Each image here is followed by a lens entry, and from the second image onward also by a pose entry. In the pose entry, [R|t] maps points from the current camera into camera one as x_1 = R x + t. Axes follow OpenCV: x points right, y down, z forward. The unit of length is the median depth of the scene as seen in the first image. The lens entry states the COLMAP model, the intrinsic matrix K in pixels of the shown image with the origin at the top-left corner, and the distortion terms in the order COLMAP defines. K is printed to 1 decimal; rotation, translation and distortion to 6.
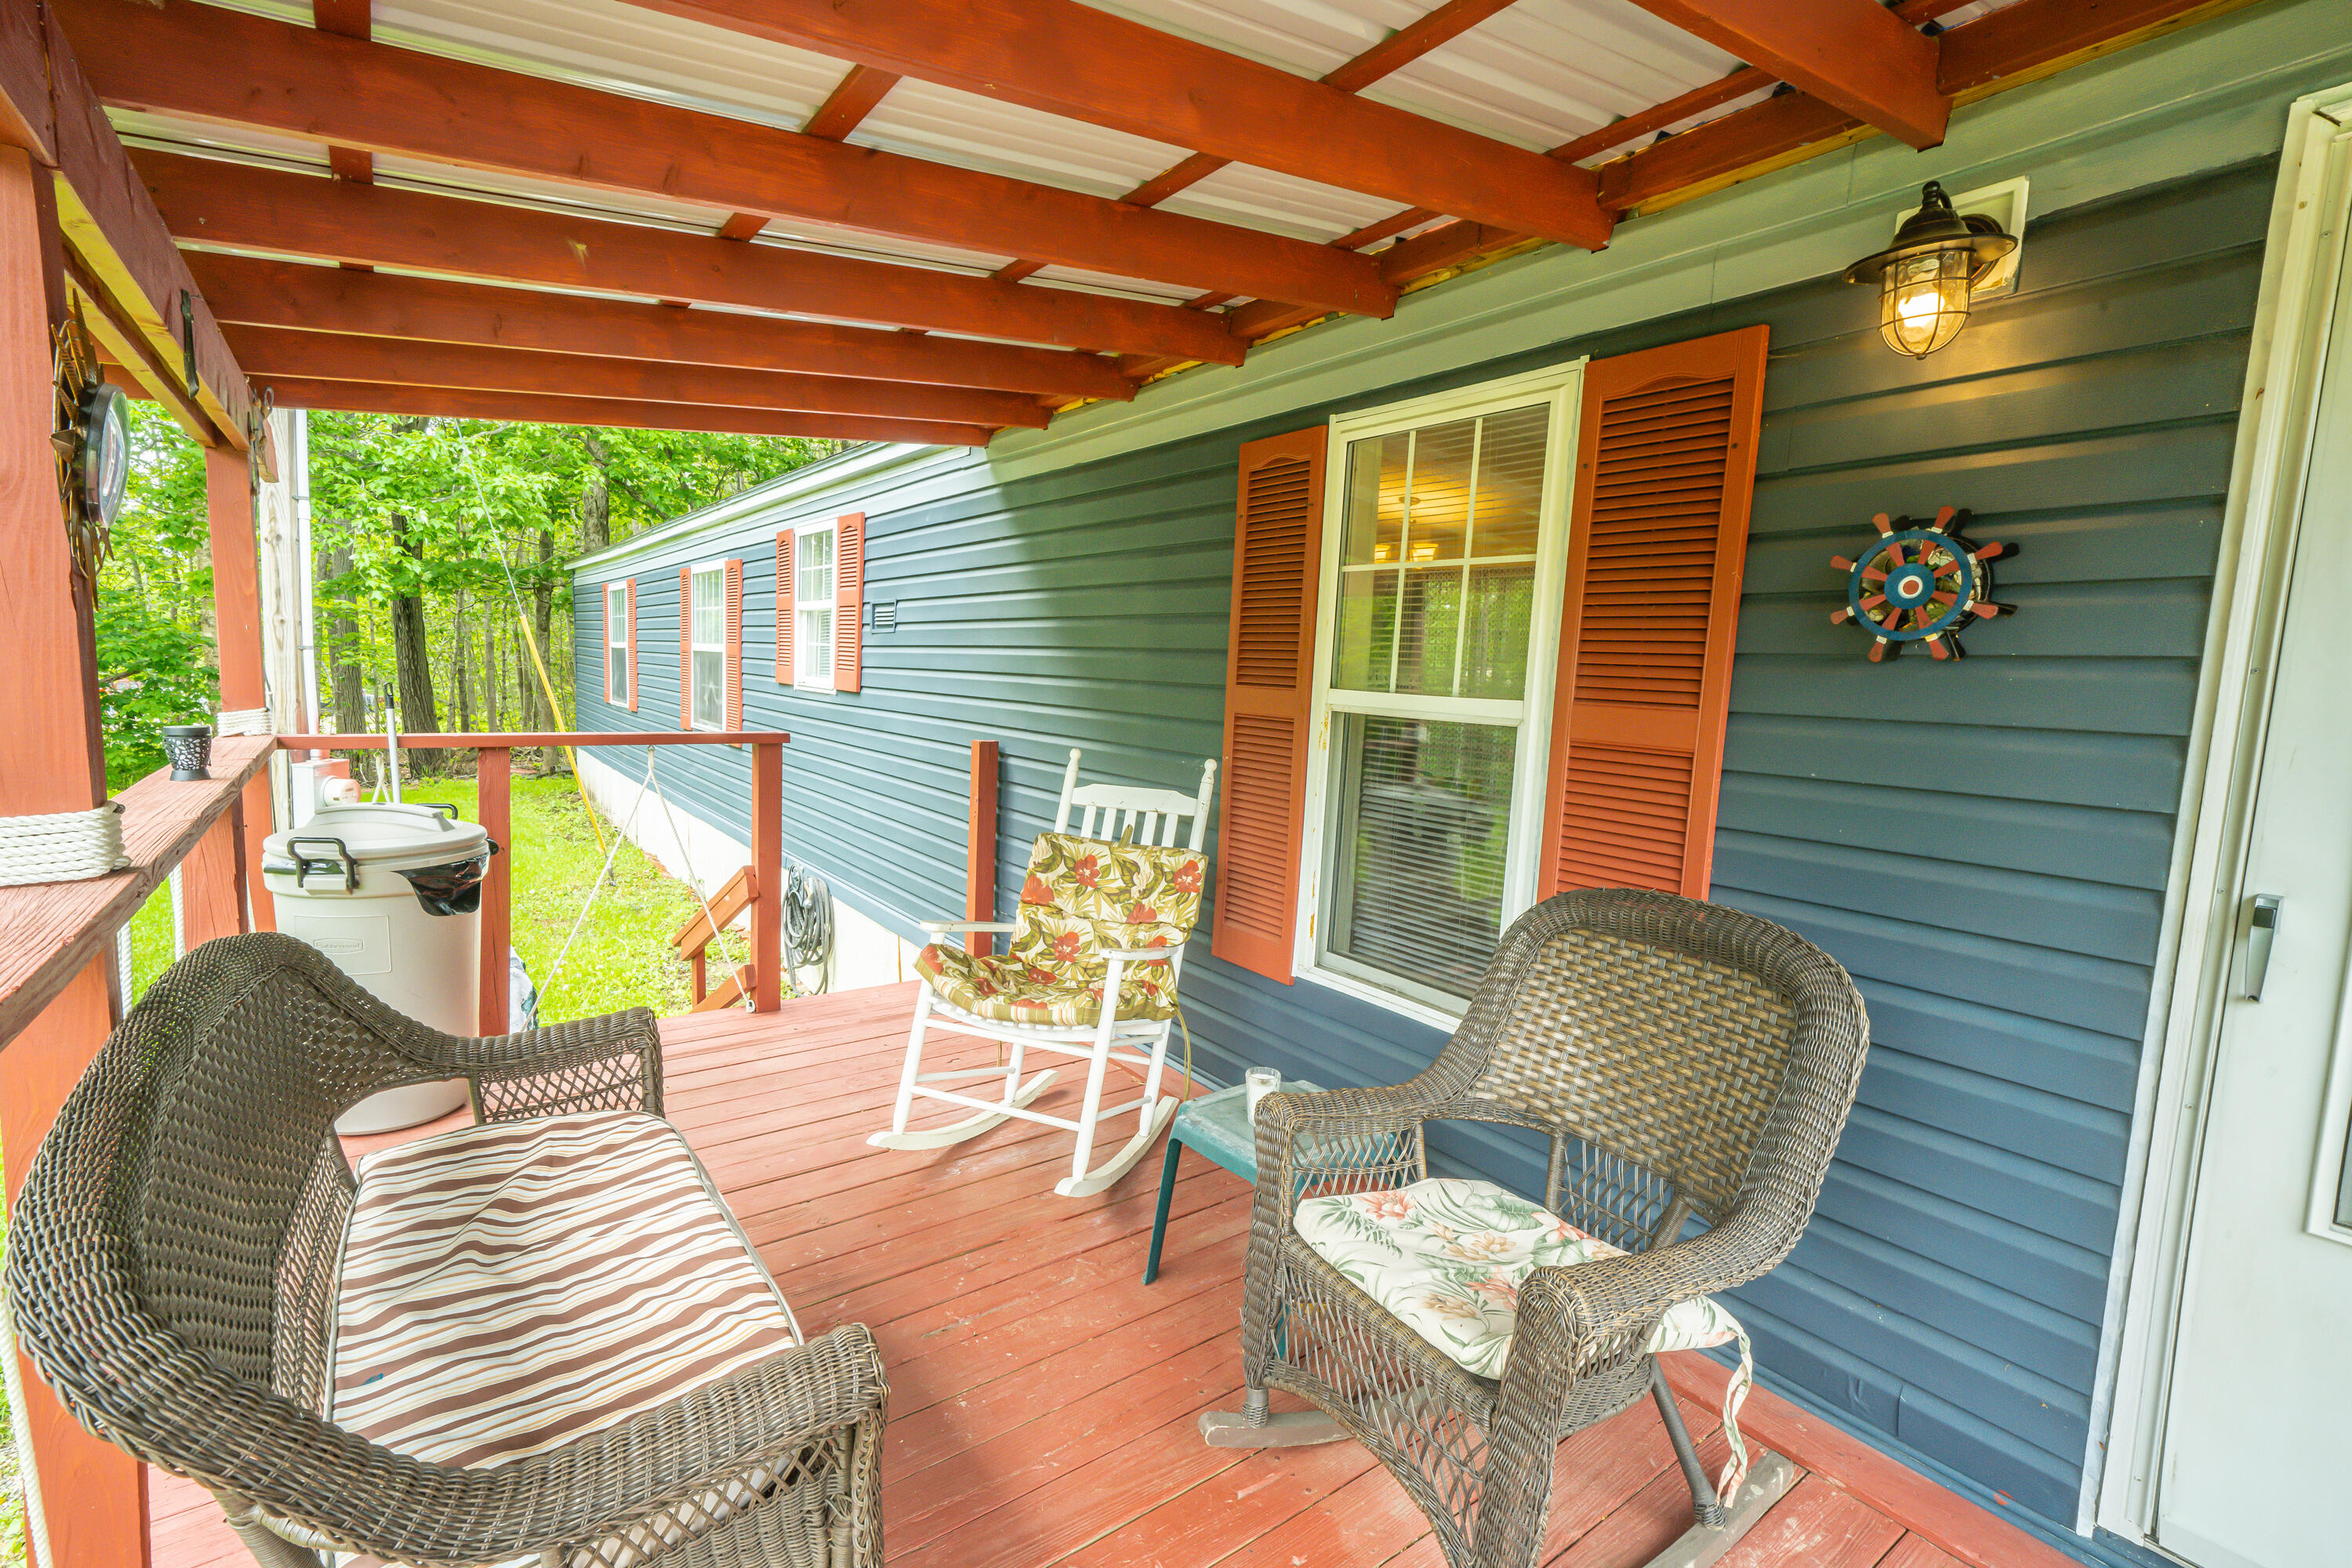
lens RADIAL K [[1068.6, 0, 1159.2], [0, 1068.6, 776.5], [0, 0, 1]] dist [0.001262, 0.000532]
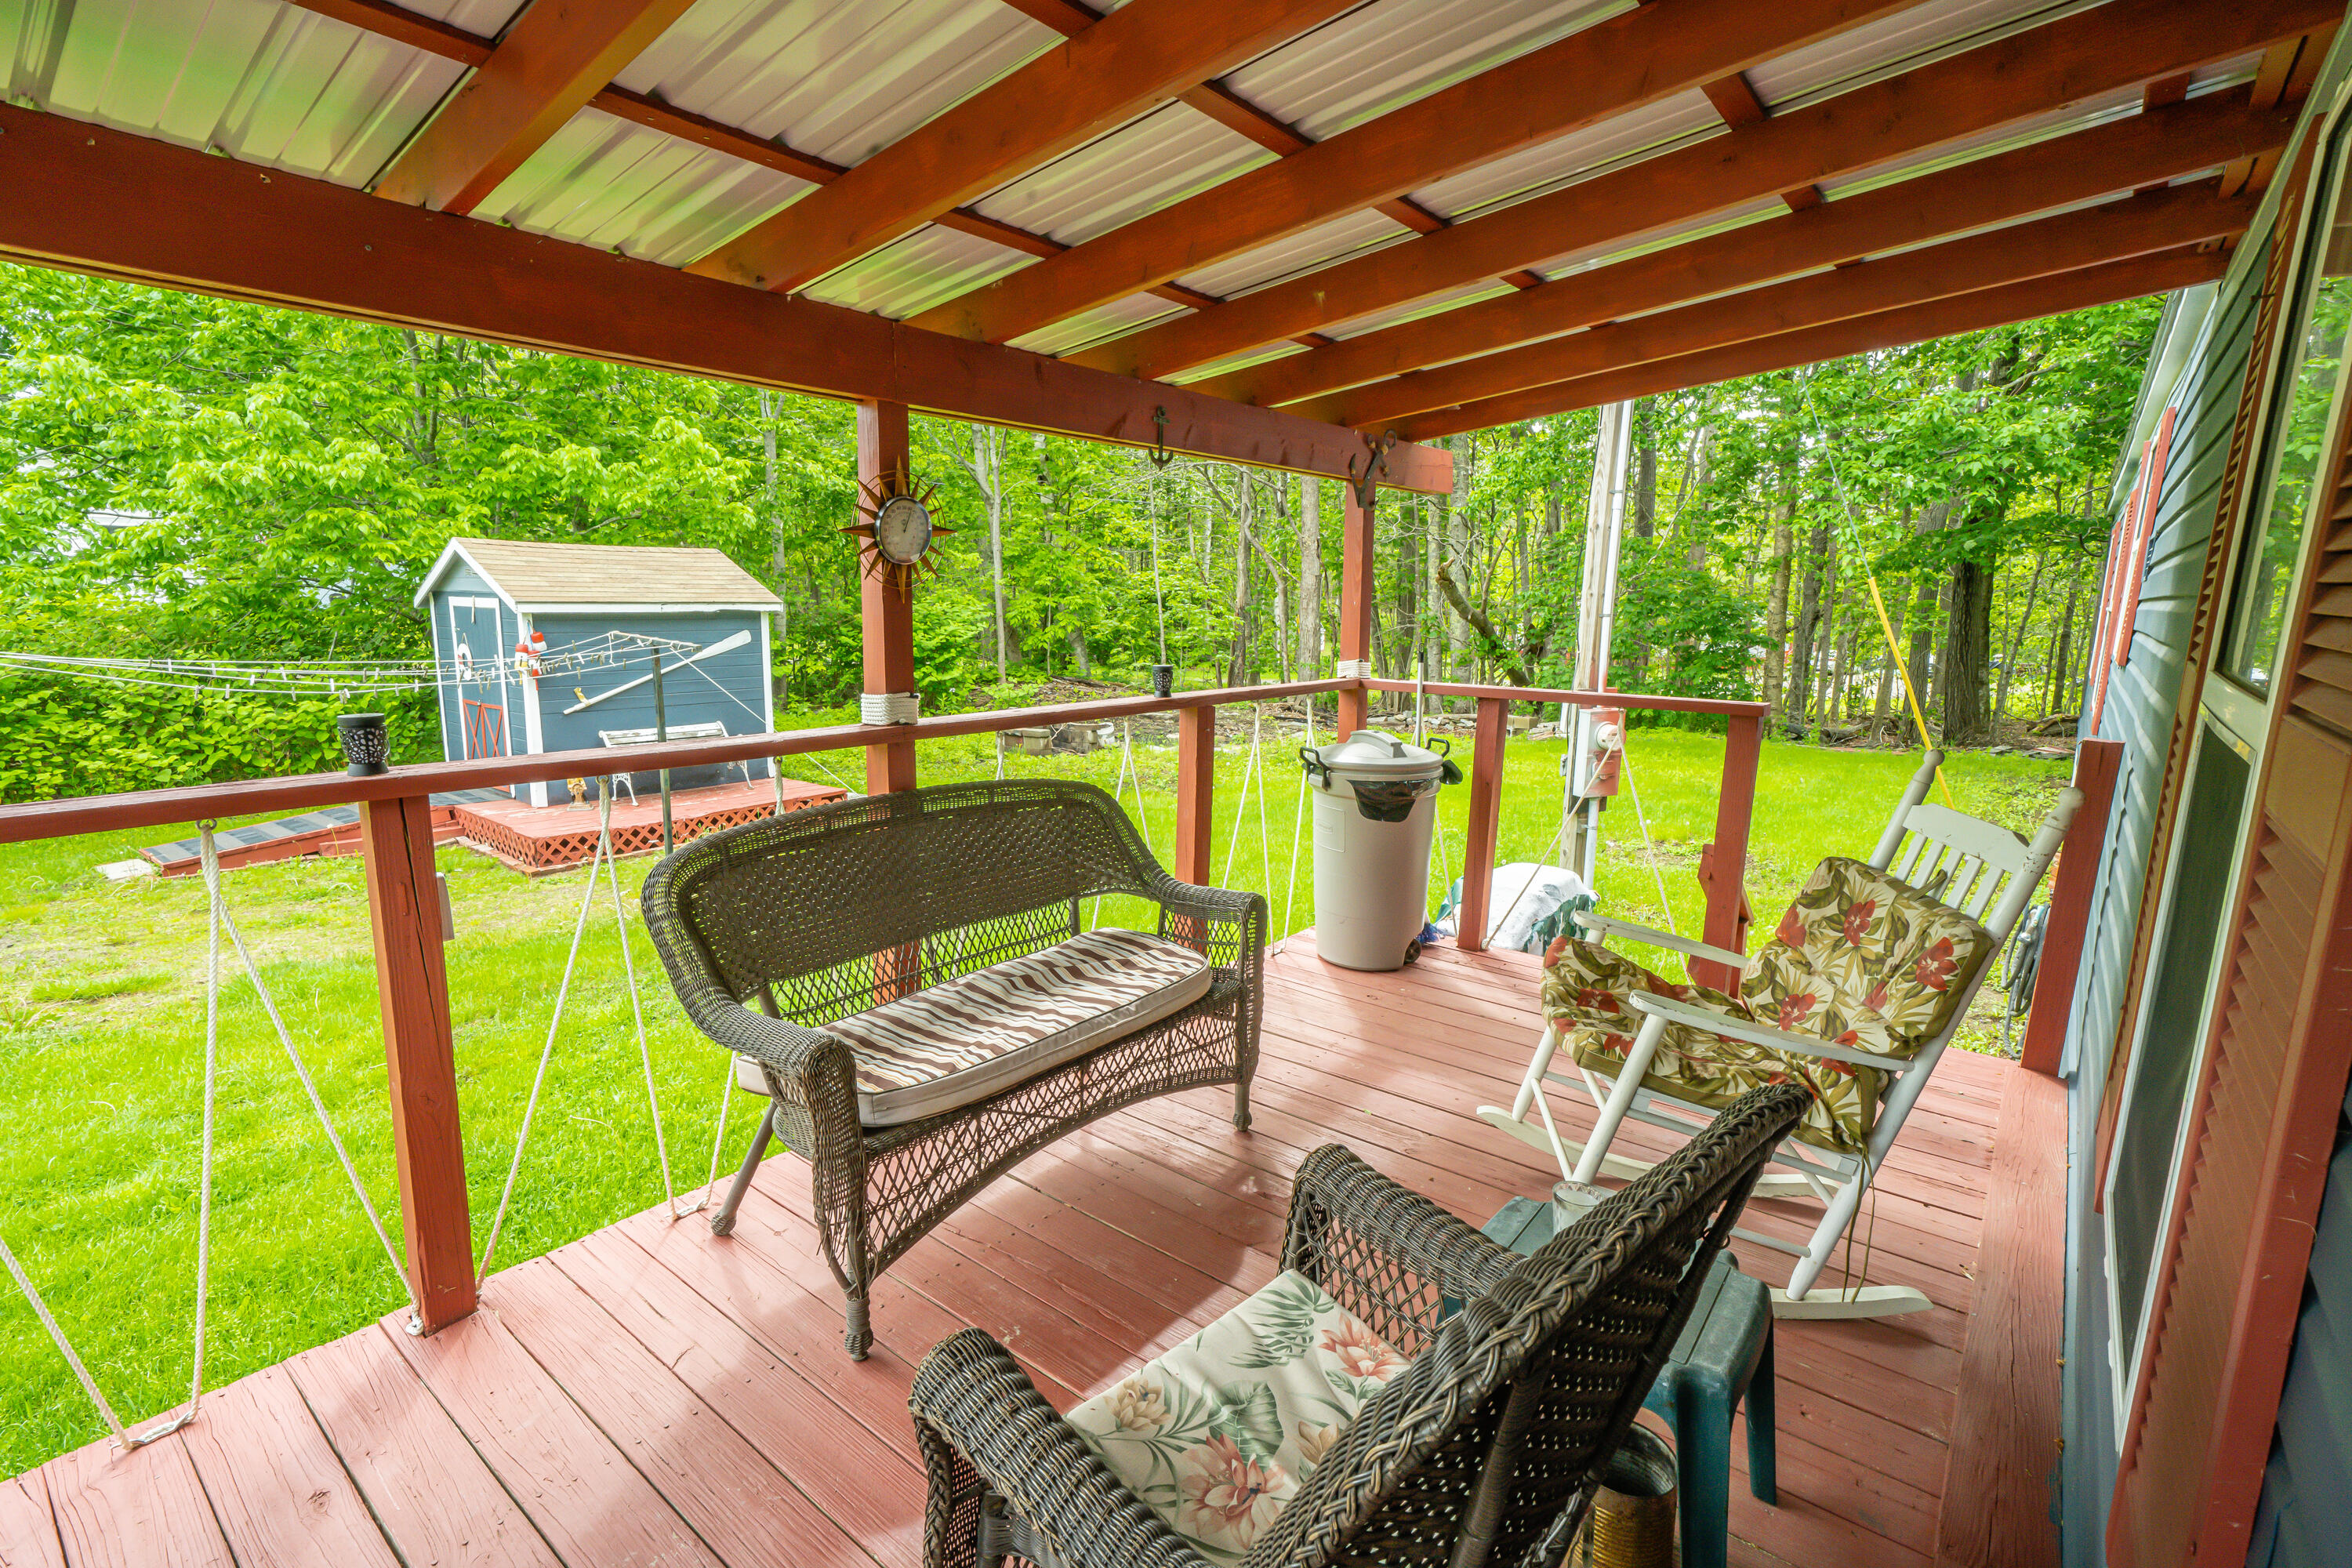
lens RADIAL K [[1068.6, 0, 1159.2], [0, 1068.6, 776.5], [0, 0, 1]] dist [0.001262, 0.000532]
pose [[0.255295, 0.130331, -0.958039, 0.833862], [-0.101867, 0.988984, 0.107396, -0.058497], [0.961482, 0.070175, 0.265759, 0.643244]]
